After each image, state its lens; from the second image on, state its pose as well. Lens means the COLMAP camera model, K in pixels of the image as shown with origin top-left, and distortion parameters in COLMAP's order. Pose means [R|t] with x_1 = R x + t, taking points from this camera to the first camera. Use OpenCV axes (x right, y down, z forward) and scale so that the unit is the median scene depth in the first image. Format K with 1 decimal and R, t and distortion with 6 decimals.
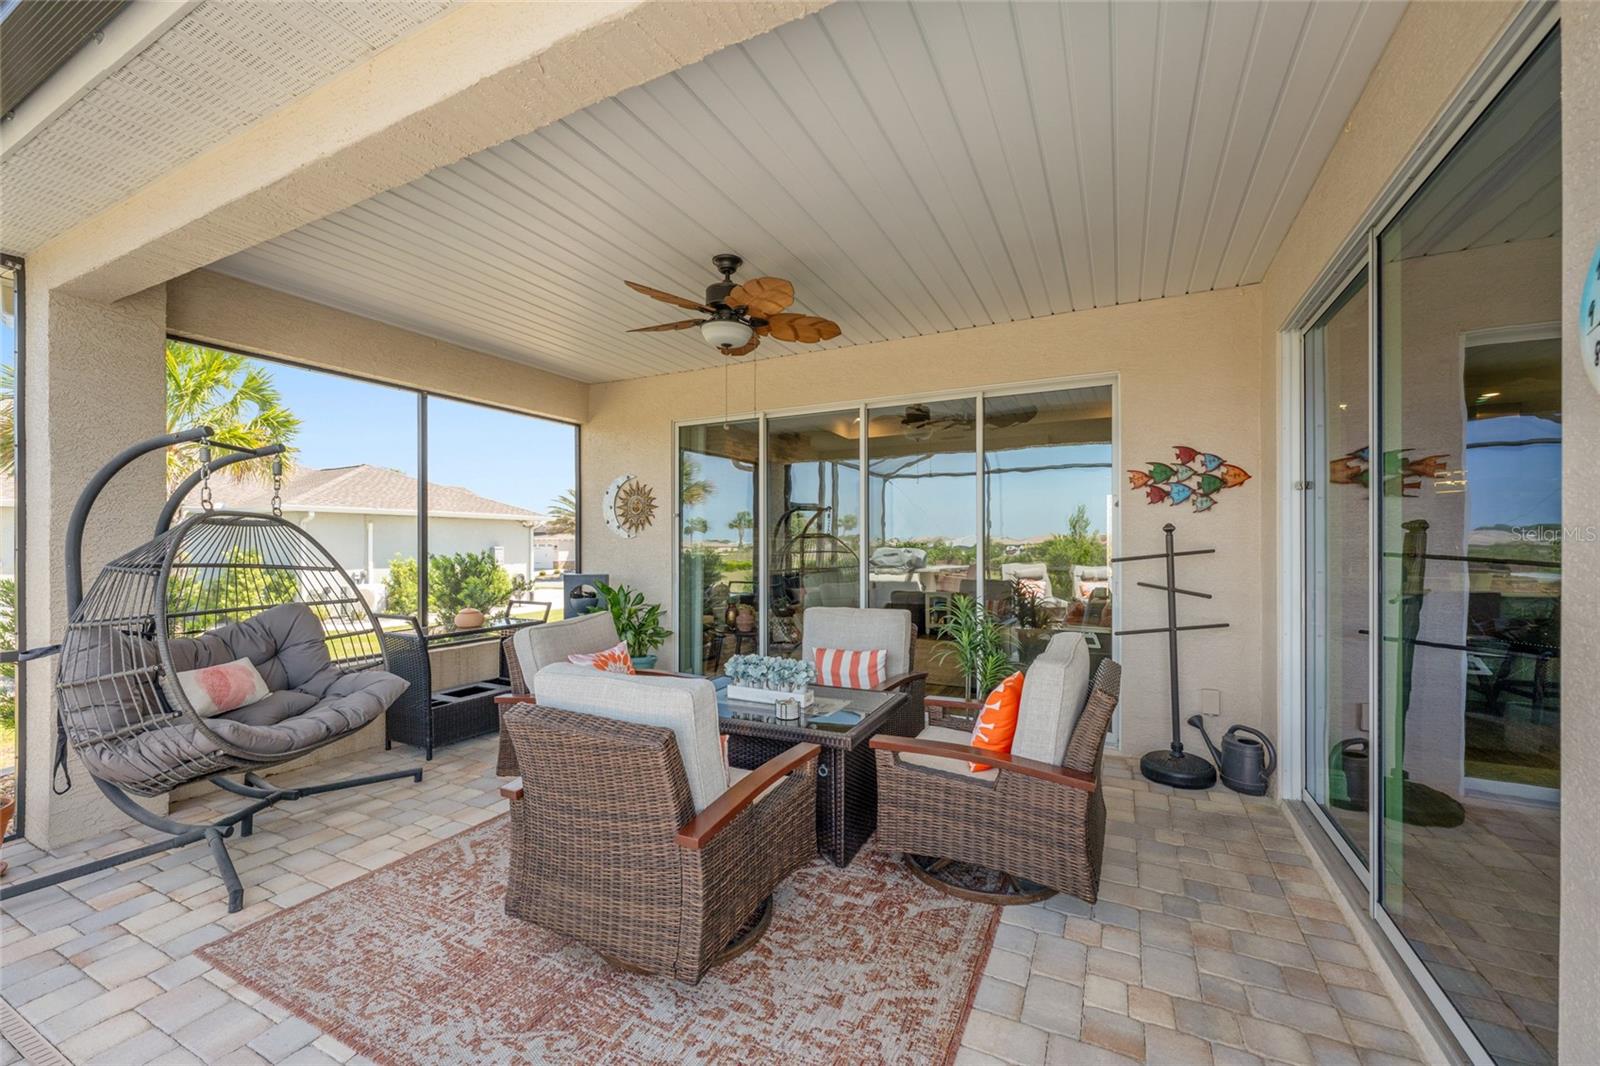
lens RADIAL K [[644.5, 0, 800.4], [0, 644.5, 521.1], [0, 0, 1]] dist [-0.002788, 0.001485]
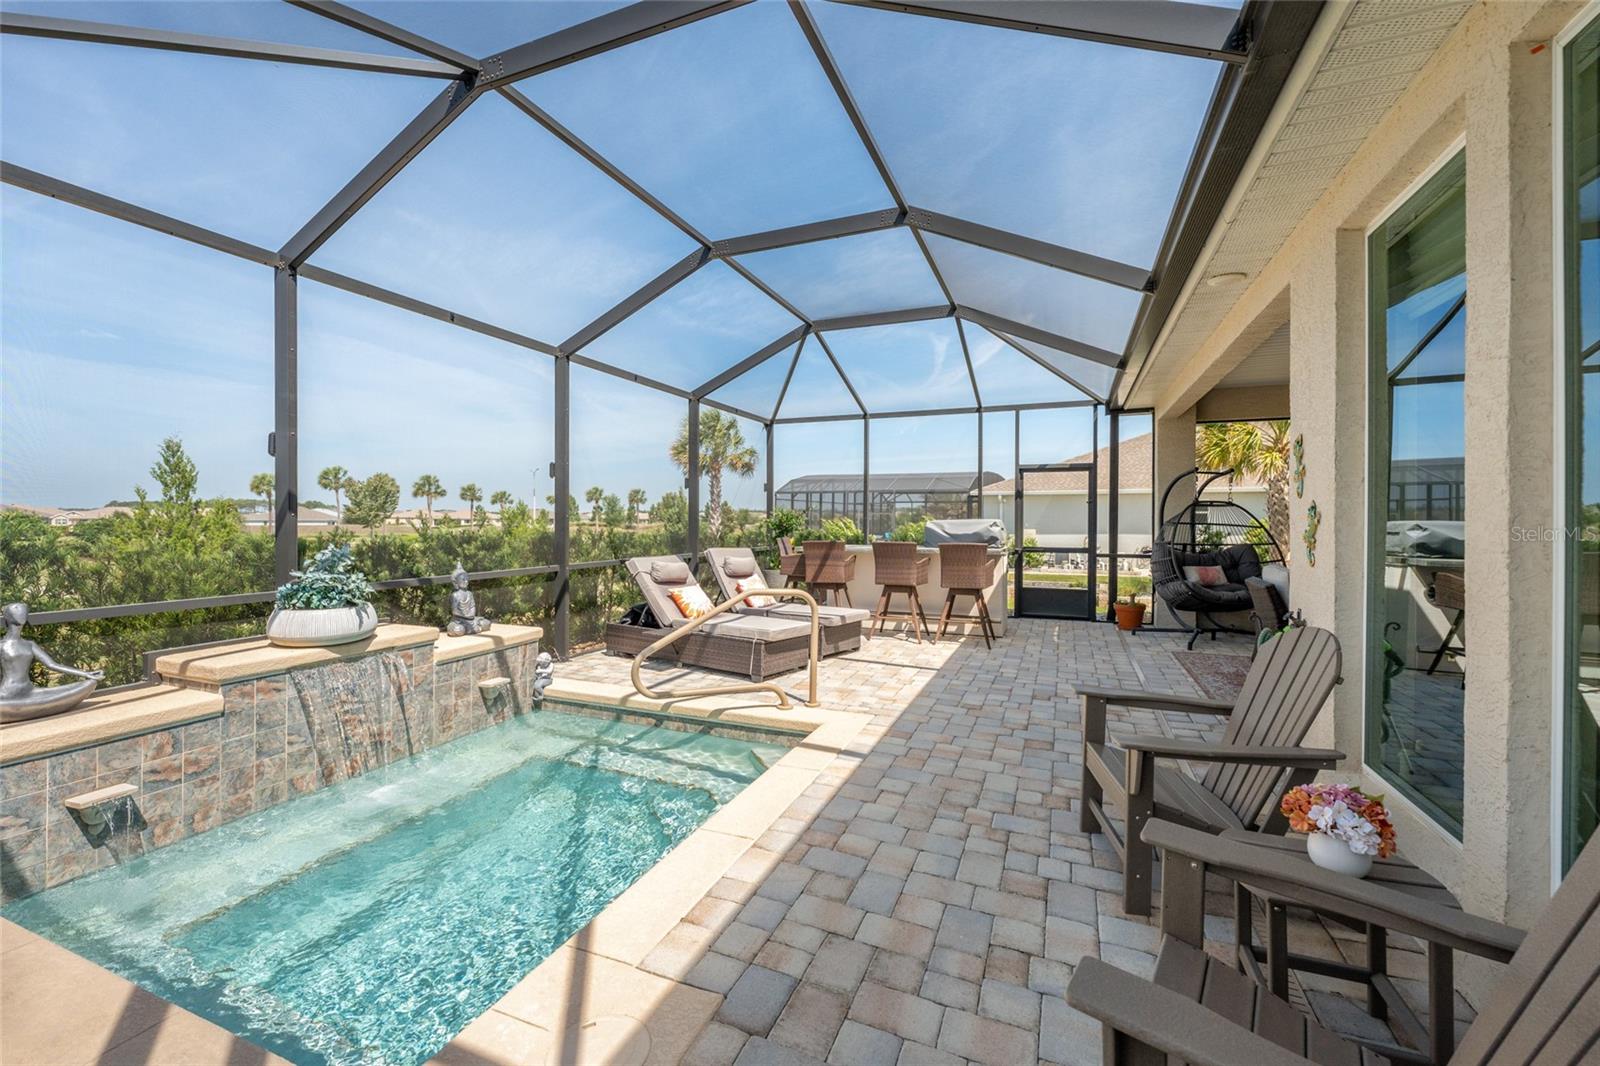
lens RADIAL K [[644.5, 0, 798.5], [0, 644.5, 528.6], [0, 0, 1]] dist [-0.002788, 0.001485]
pose [[0.070903, 0.023727, -0.997201, 1.042220], [0.033281, 0.999104, 0.026138, -0.020359], [0.996928, -0.035041, 0.070050, -0.506642]]
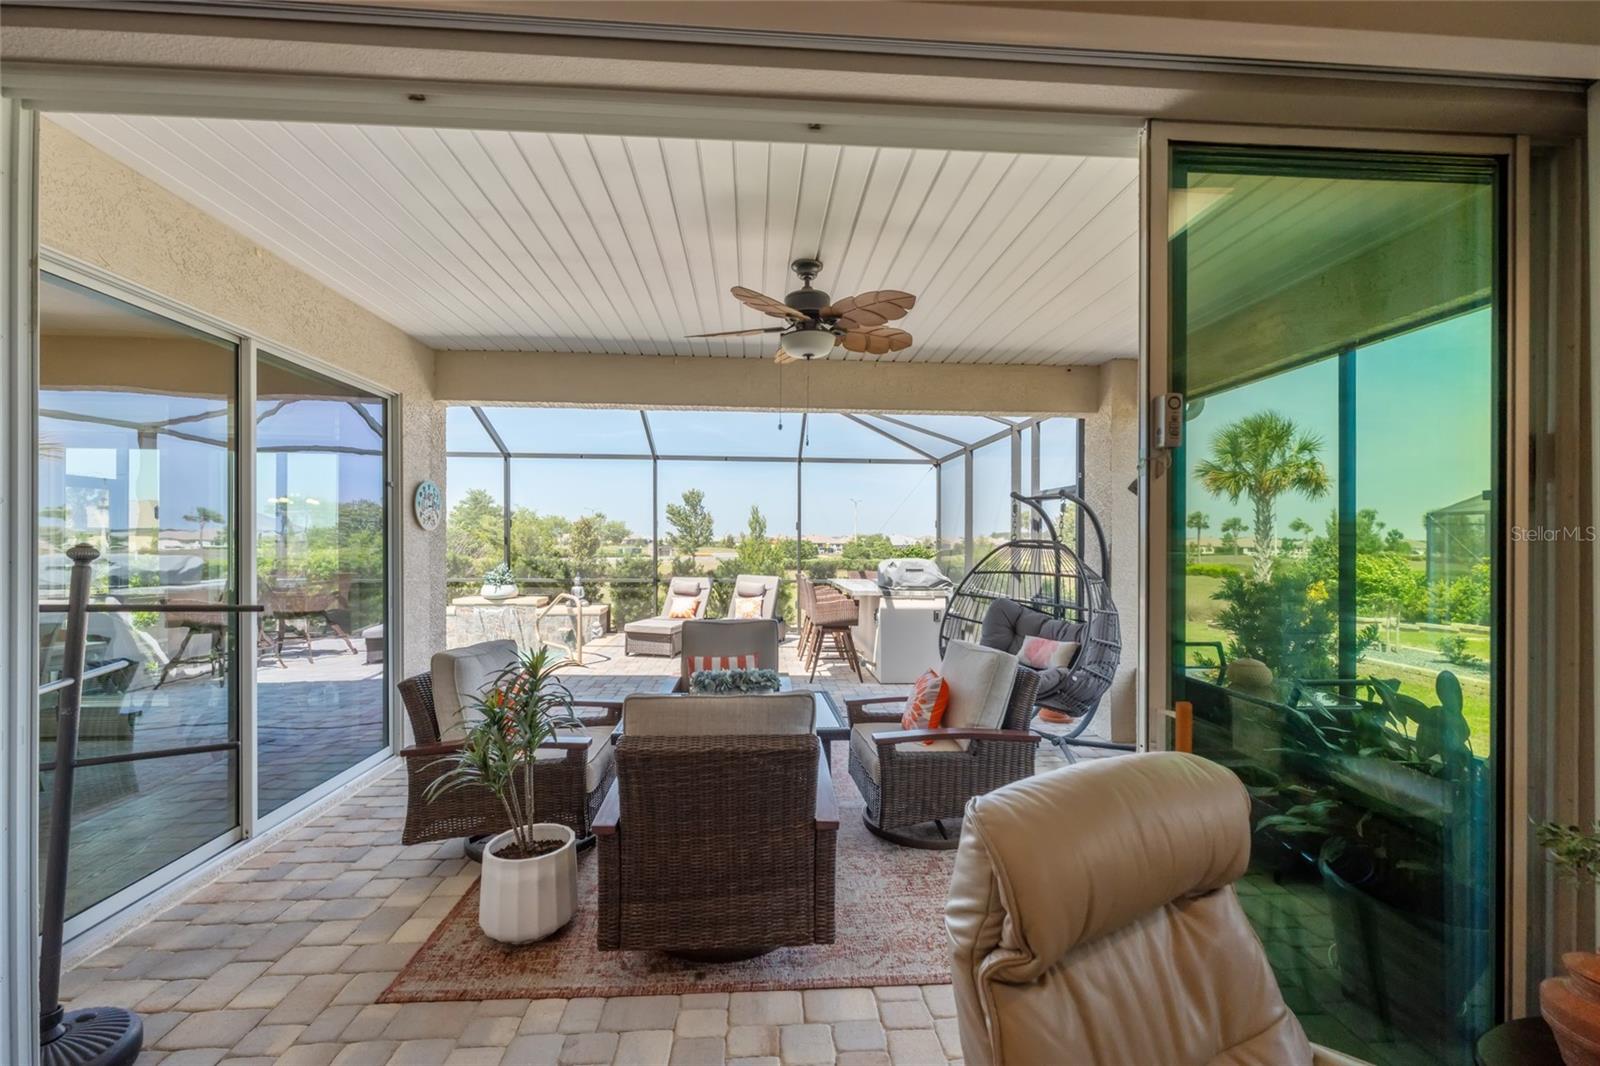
lens RADIAL K [[644.5, 0, 794.3], [0, 644.5, 553.3], [0, 0, 1]] dist [-0.002788, 0.001485]
pose [[-0.866988, 0.011207, -0.498204, 0.319777], [0.019237, 0.999755, -0.010987, 0.022267], [0.497958, -0.019109, -0.866990, 1.551645]]
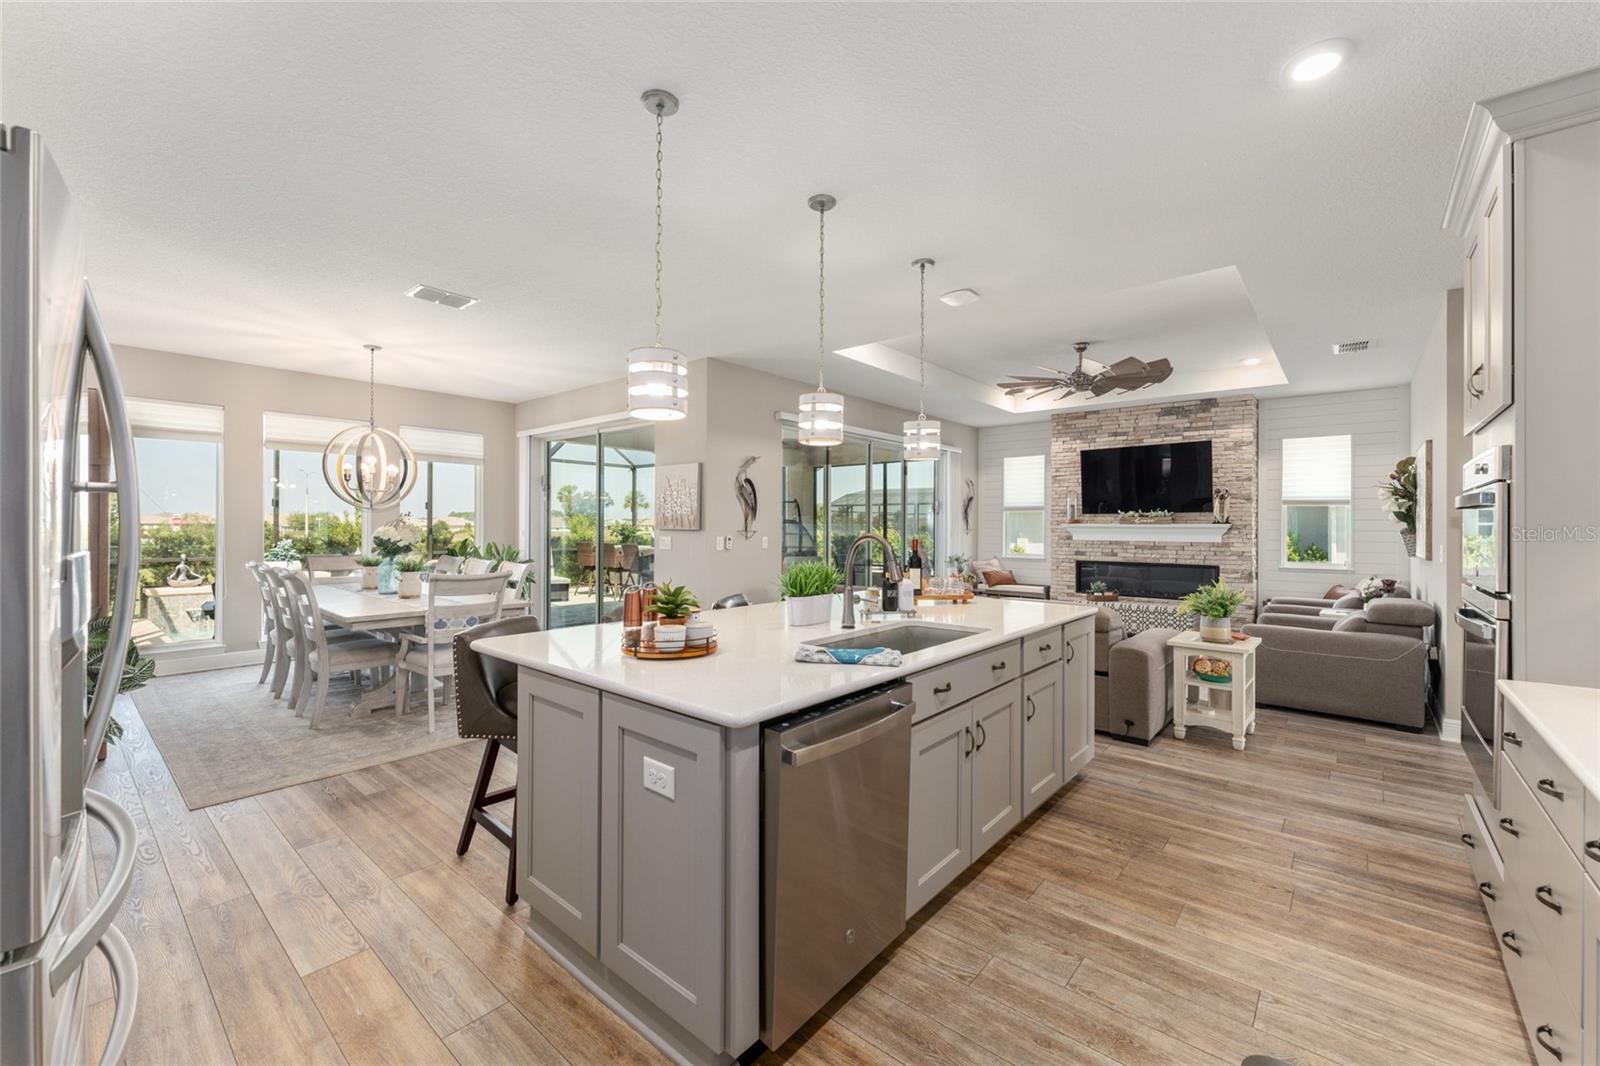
lens RADIAL K [[644.5, 0, 806.2], [0, 644.5, 528.9], [0, 0, 1]] dist [-0.002788, 0.001485]
pose [[-0.238784, 0.011245, -0.971008, 2.063450], [0.032669, 0.999460, 0.003541, 0.024327], [0.970523, -0.030877, -0.239022, 1.525367]]
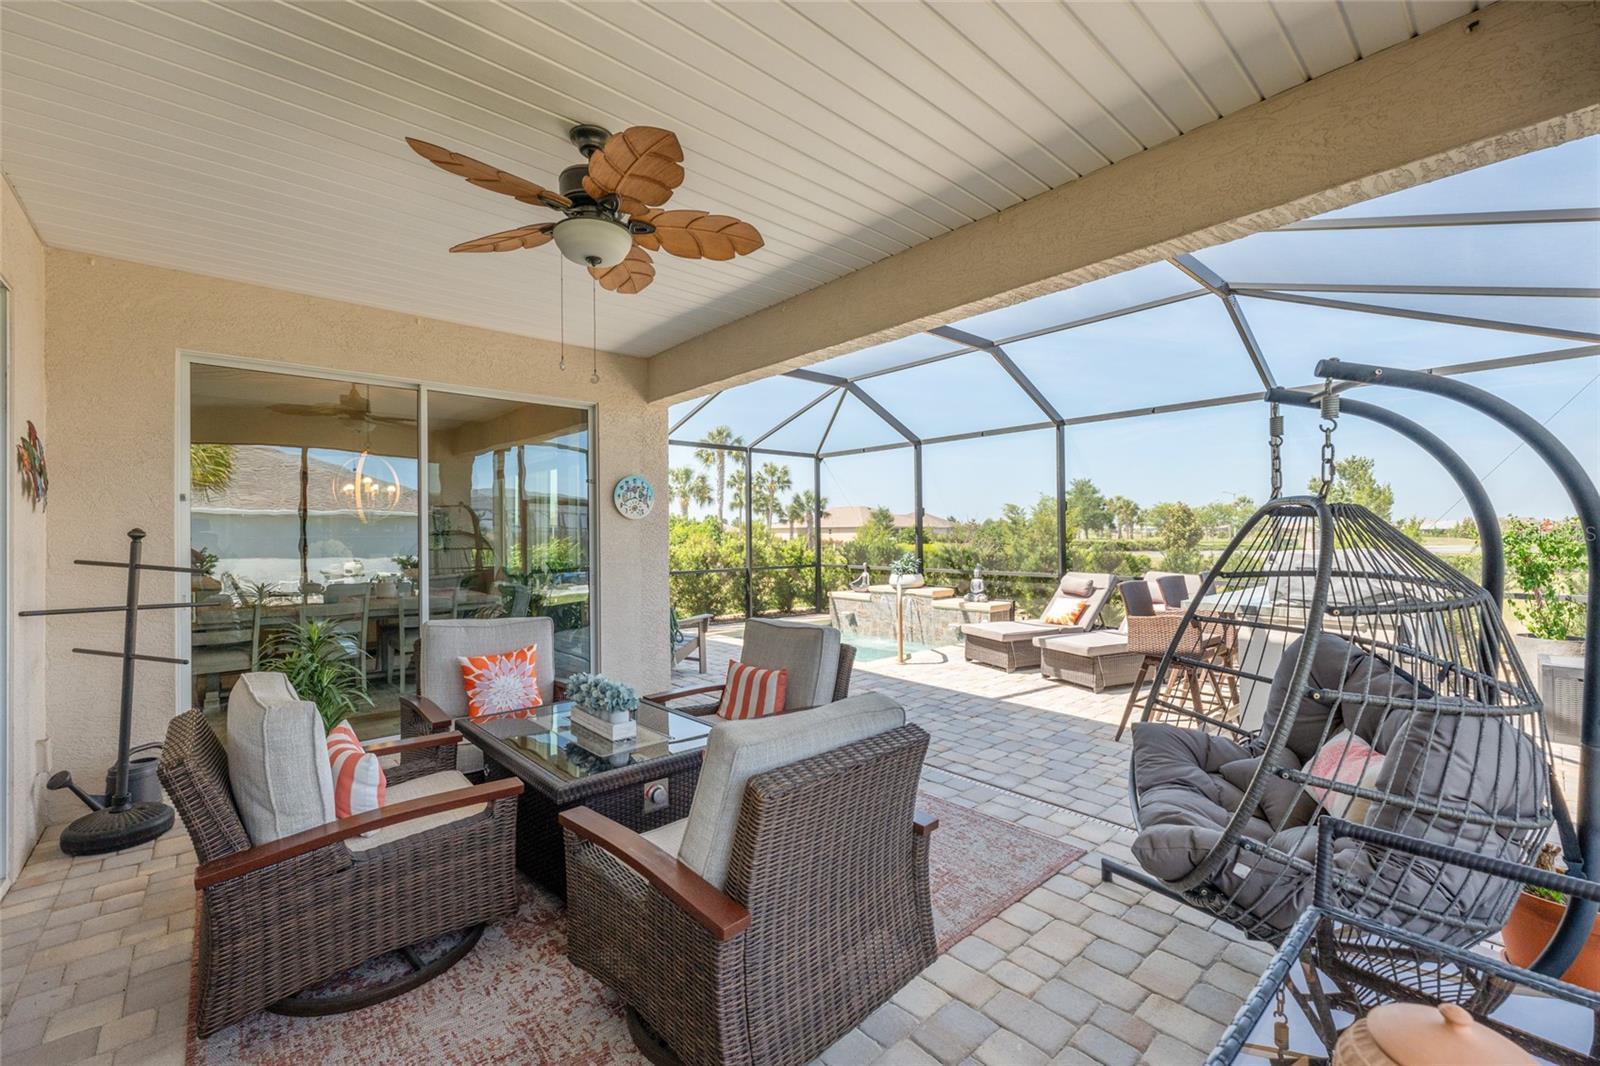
lens RADIAL K [[644.5, 0, 784.4], [0, 644.5, 530.7], [0, 0, 1]] dist [-0.002788, 0.001485]
pose [[-0.919568, 0.018739, 0.392483, -0.470943], [0.001330, 0.999005, -0.044582, 0.038168], [-0.392928, -0.040474, -0.918678, 1.311811]]
